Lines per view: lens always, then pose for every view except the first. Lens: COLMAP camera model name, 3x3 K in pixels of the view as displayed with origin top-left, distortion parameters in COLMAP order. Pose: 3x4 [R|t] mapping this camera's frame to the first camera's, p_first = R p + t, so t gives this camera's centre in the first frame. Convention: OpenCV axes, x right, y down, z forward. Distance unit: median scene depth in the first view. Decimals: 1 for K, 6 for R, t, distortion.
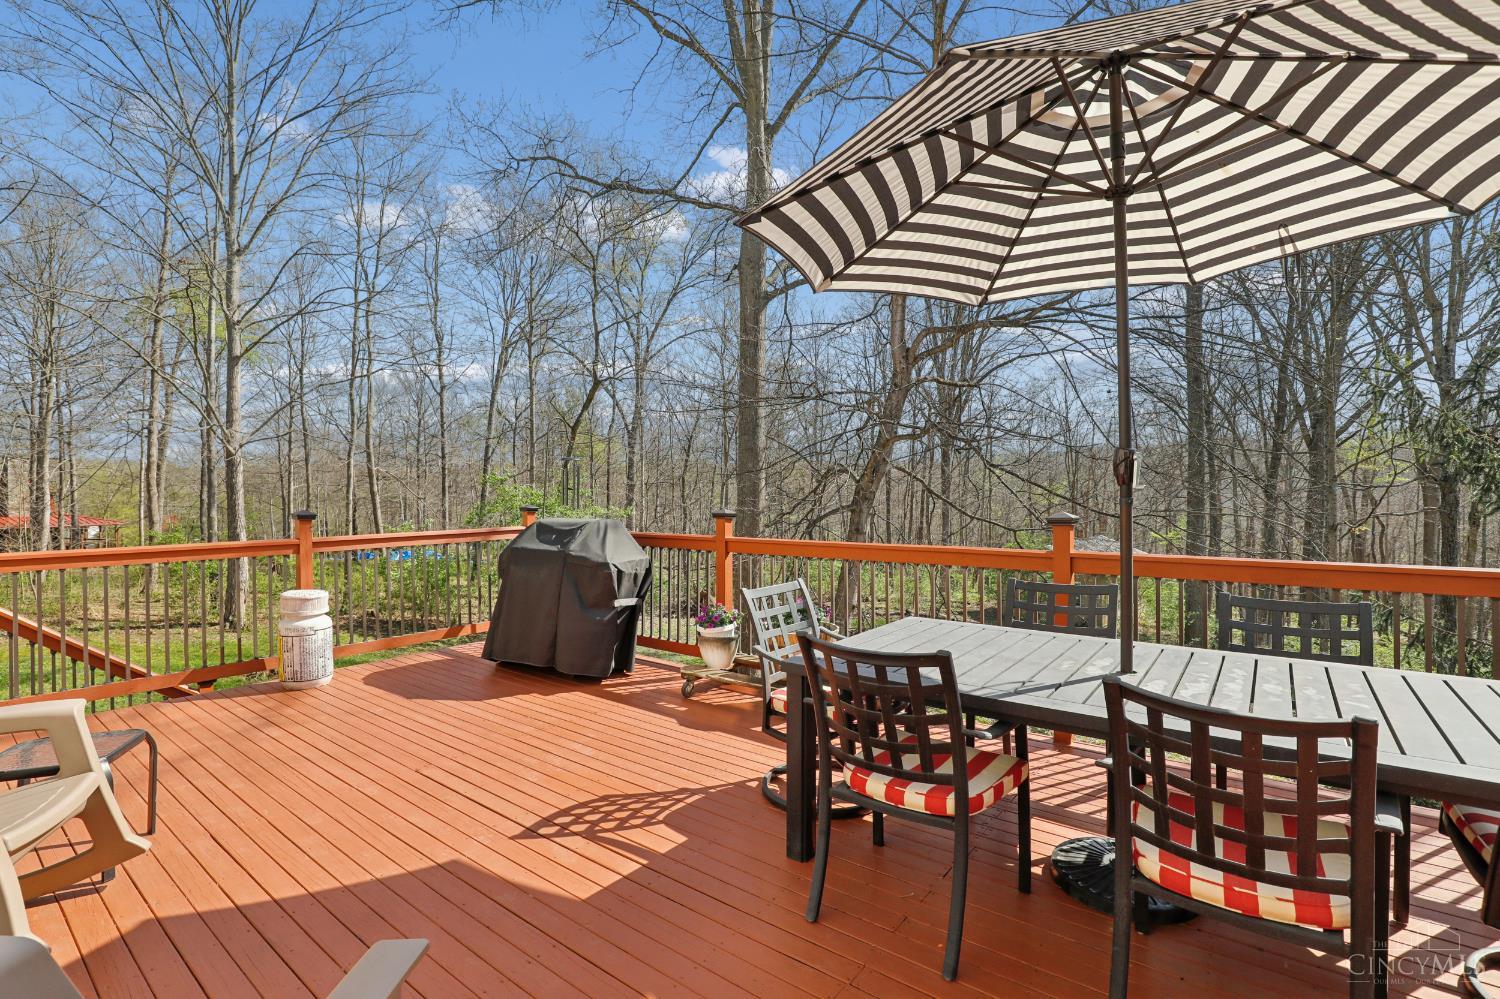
lens RADIAL K [[693.8, 0, 753.5], [0, 693.8, 491.5], [0, 0, 1]] dist [-0.026211, 0.000883]
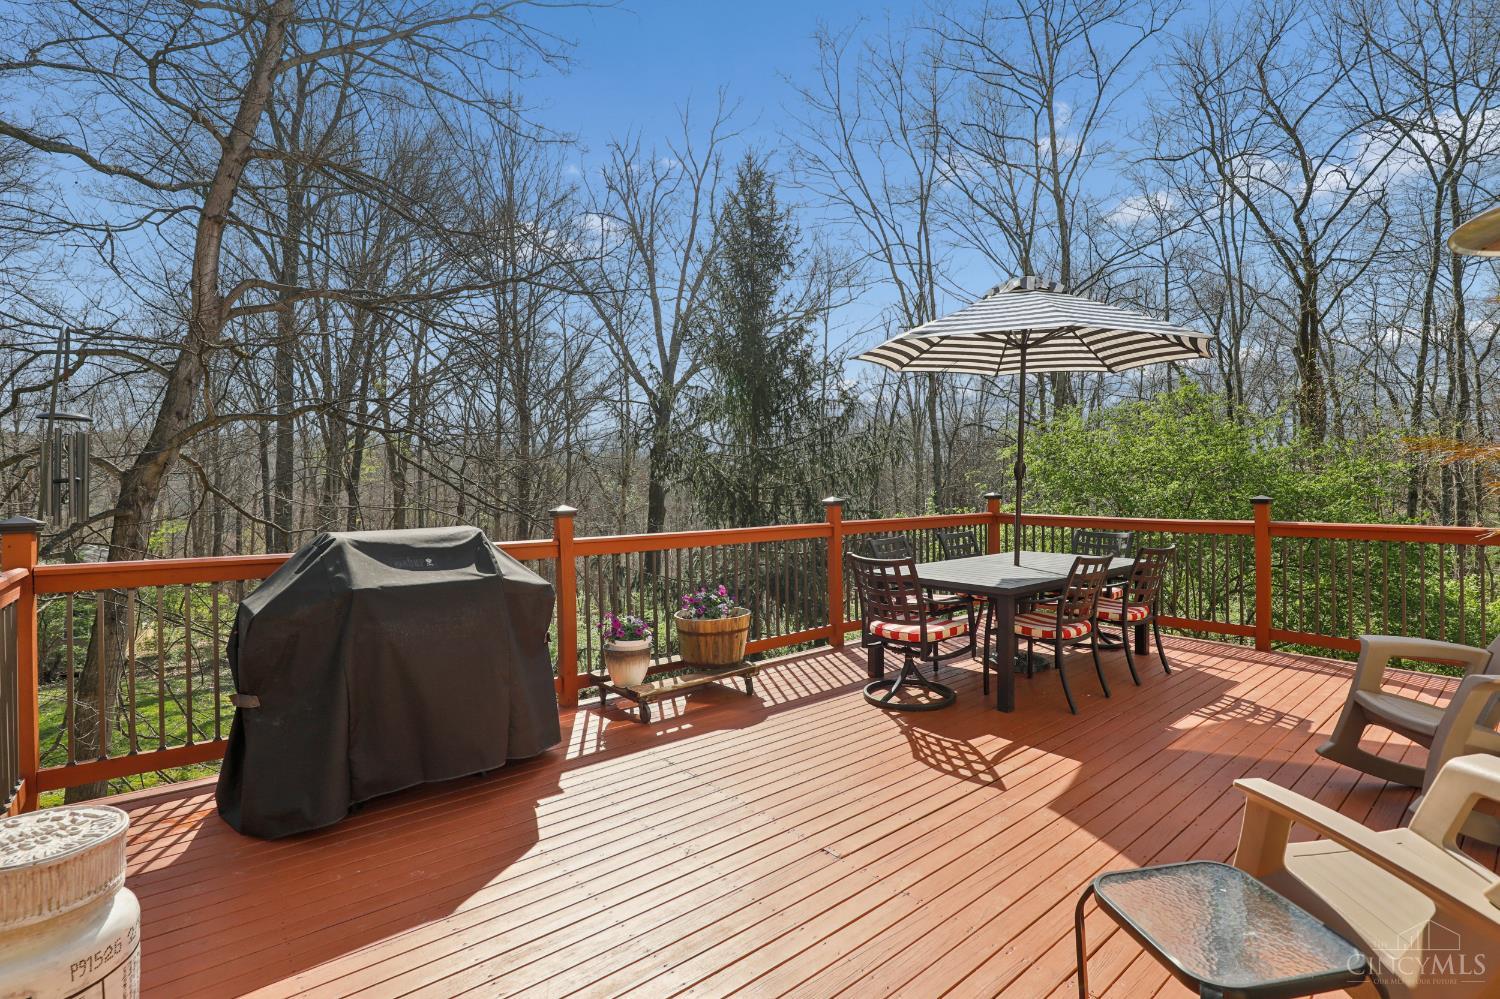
lens RADIAL K [[693.8, 0, 753.5], [0, 693.8, 491.5], [0, 0, 1]] dist [-0.026211, 0.000883]
pose [[0.214449, -0.006951, 0.976710, -1.384191], [0.002624, 0.999975, 0.006541, 0.006548], [-0.976732, 0.001161, 0.214462, 1.045317]]
